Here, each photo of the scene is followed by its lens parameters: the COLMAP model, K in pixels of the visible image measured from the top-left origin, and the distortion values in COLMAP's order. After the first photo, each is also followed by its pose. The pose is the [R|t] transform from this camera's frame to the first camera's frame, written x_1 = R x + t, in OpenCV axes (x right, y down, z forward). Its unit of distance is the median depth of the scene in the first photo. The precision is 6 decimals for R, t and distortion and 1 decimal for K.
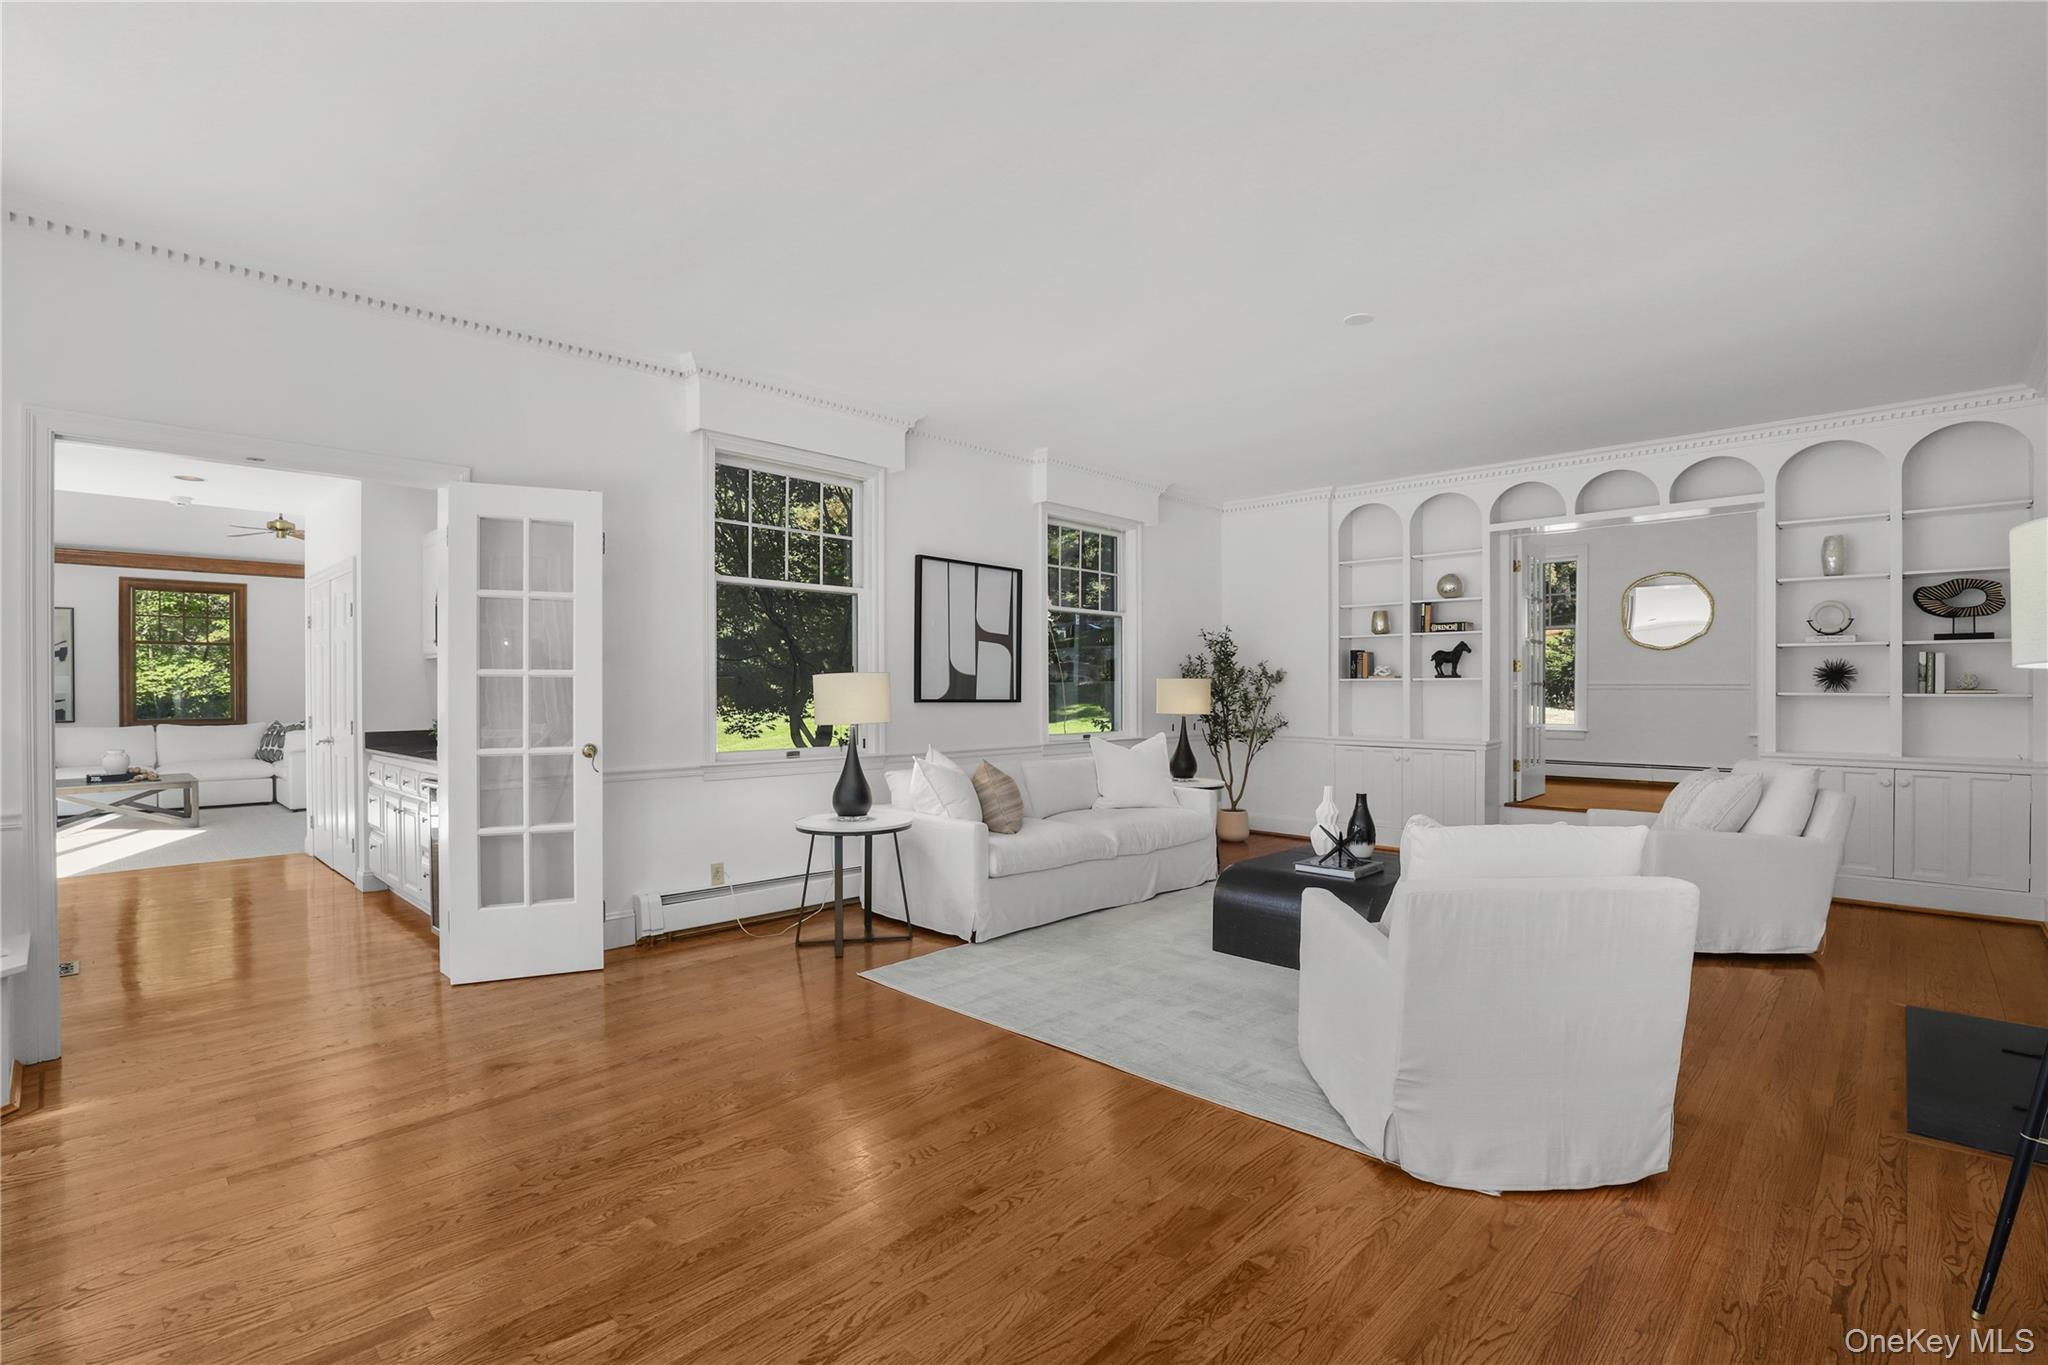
lens RADIAL K [[947.3, 0, 1025.3], [0, 947.3, 692.4], [0, 0, 1]] dist [-0.023484, 0.001518]
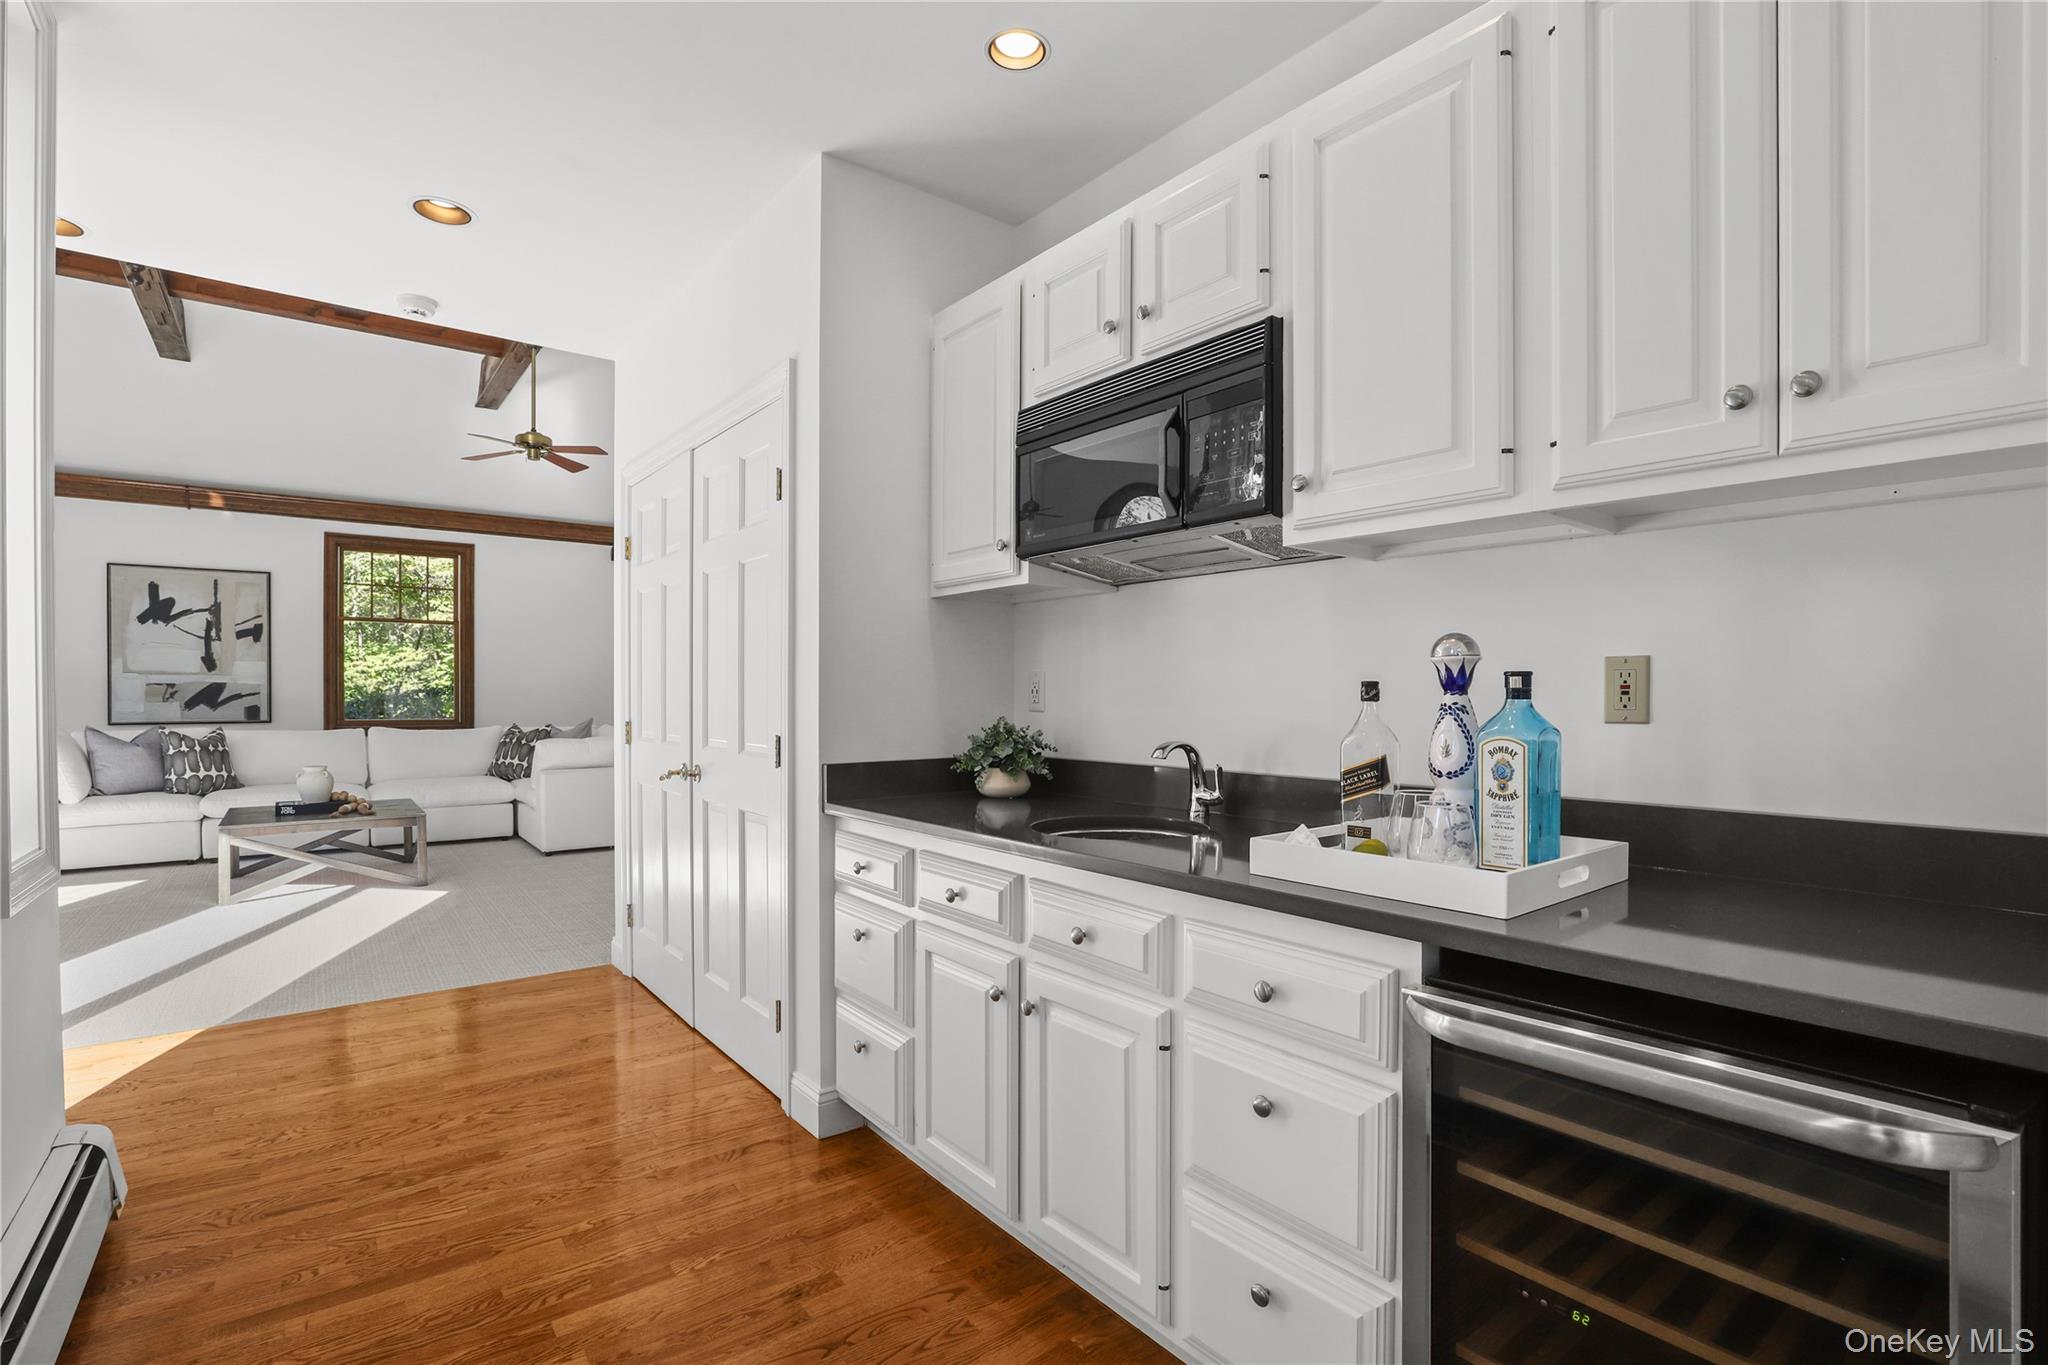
lens RADIAL K [[945.5, 0, 1024.2], [0, 945.5, 703.9], [0, 0, 1]] dist [-0.047415, 0.012854]
pose [[0.991287, 0.008607, -0.131438, -0.316243], [-0.007587, 0.999937, 0.008257, 0.006080], [0.131501, -0.007188, 0.991290, 0.333364]]
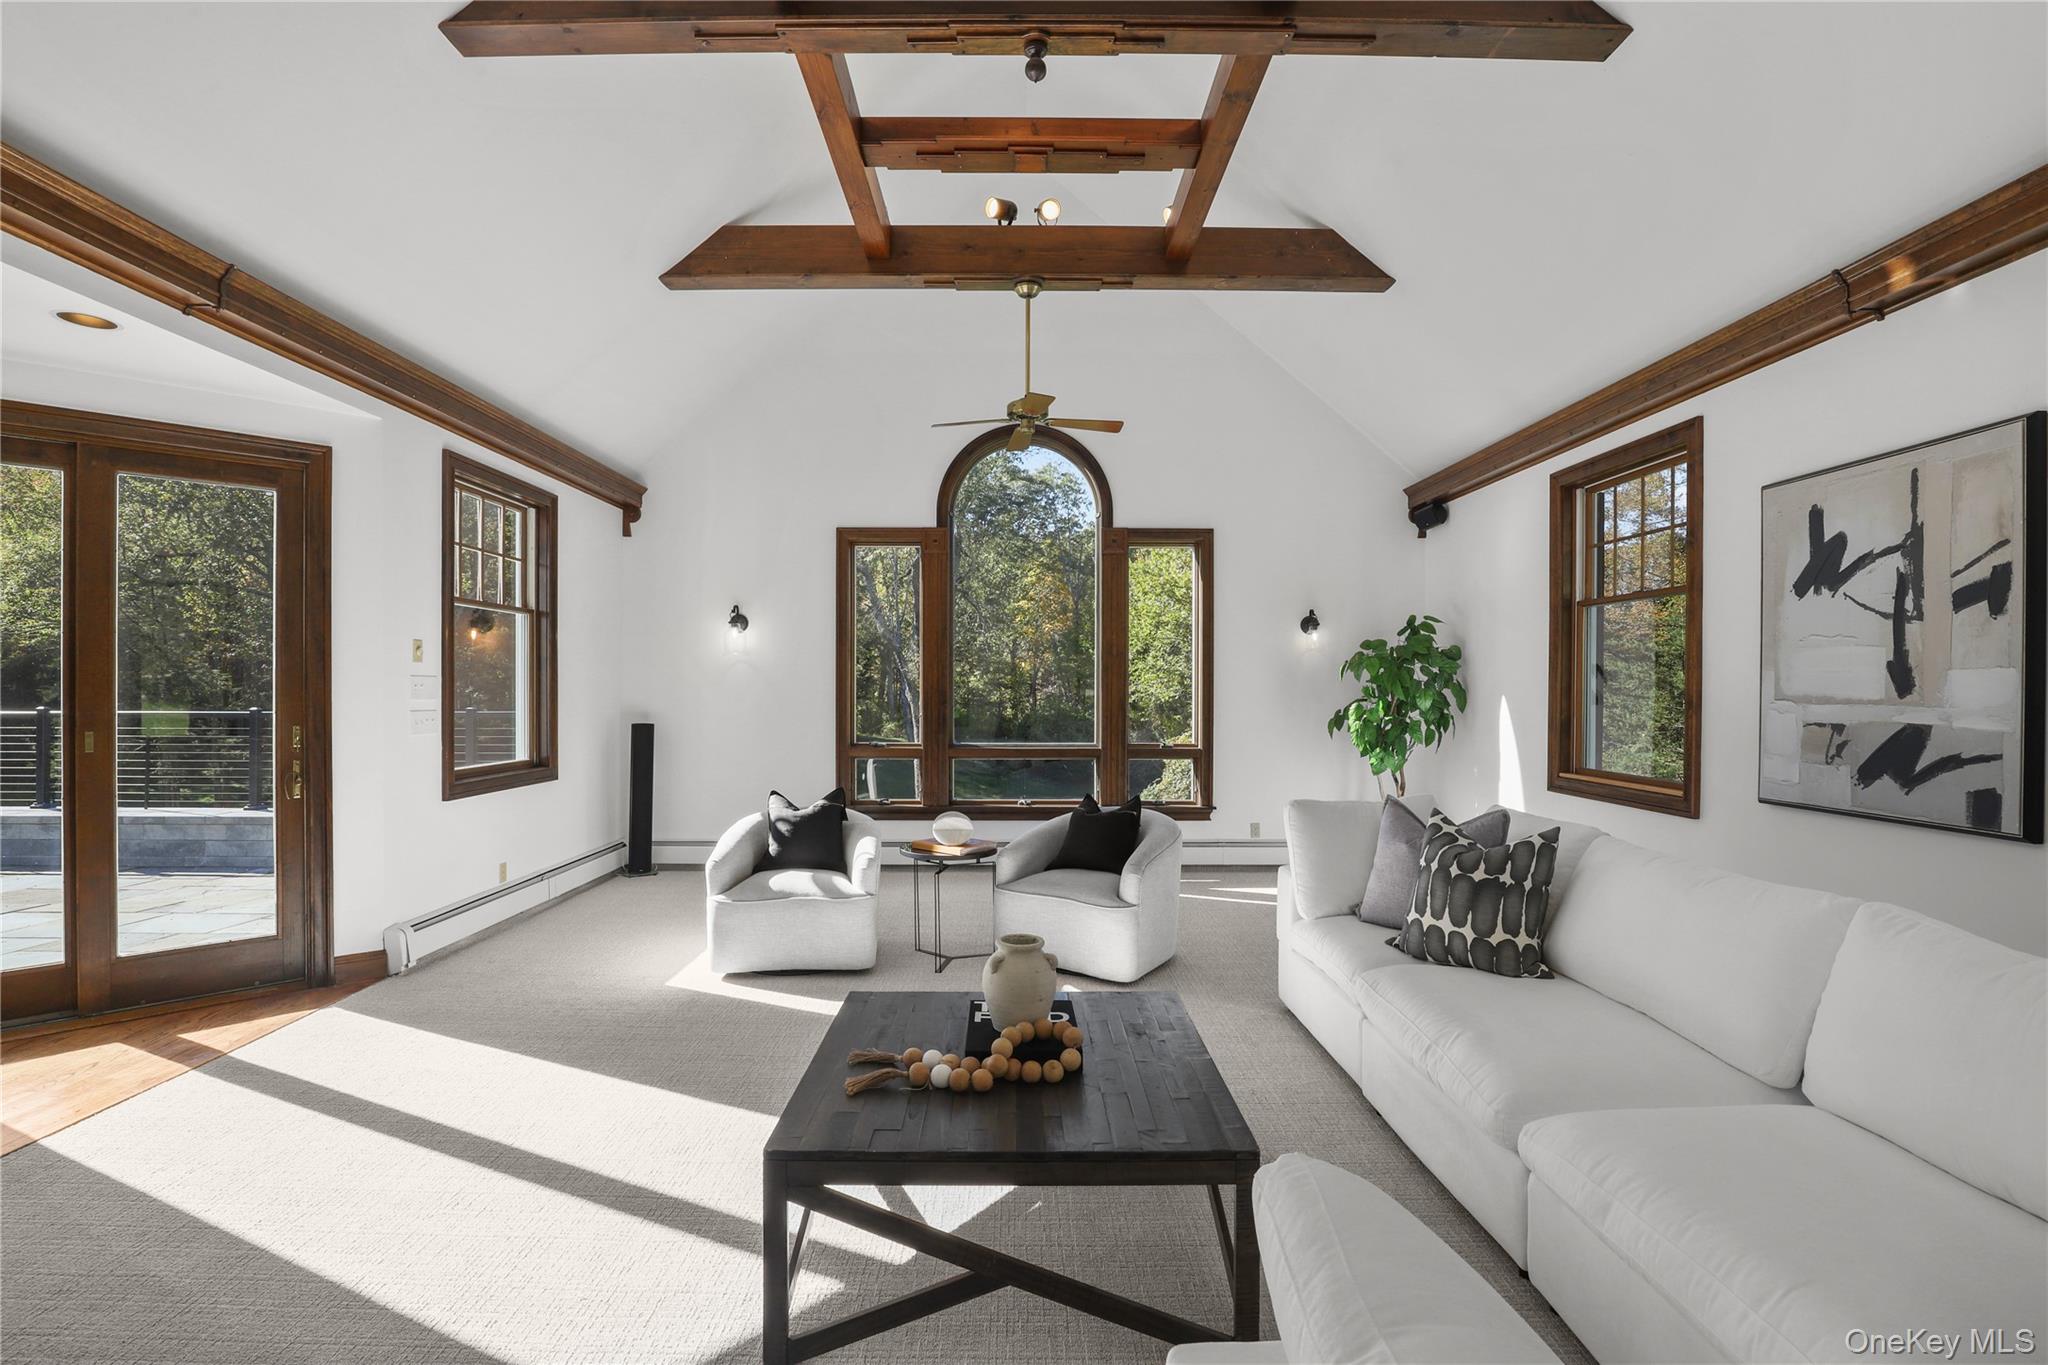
lens RADIAL K [[947.3, 0, 1025.3], [0, 947.3, 692.4], [0, 0, 1]] dist [-0.023484, 0.001518]
pose [[-0.703688, 0.004734, -0.710493, -0.640464], [-0.004943, 0.999921, 0.011558, -0.012467], [0.710492, 0.011645, -0.703609, 0.986454]]
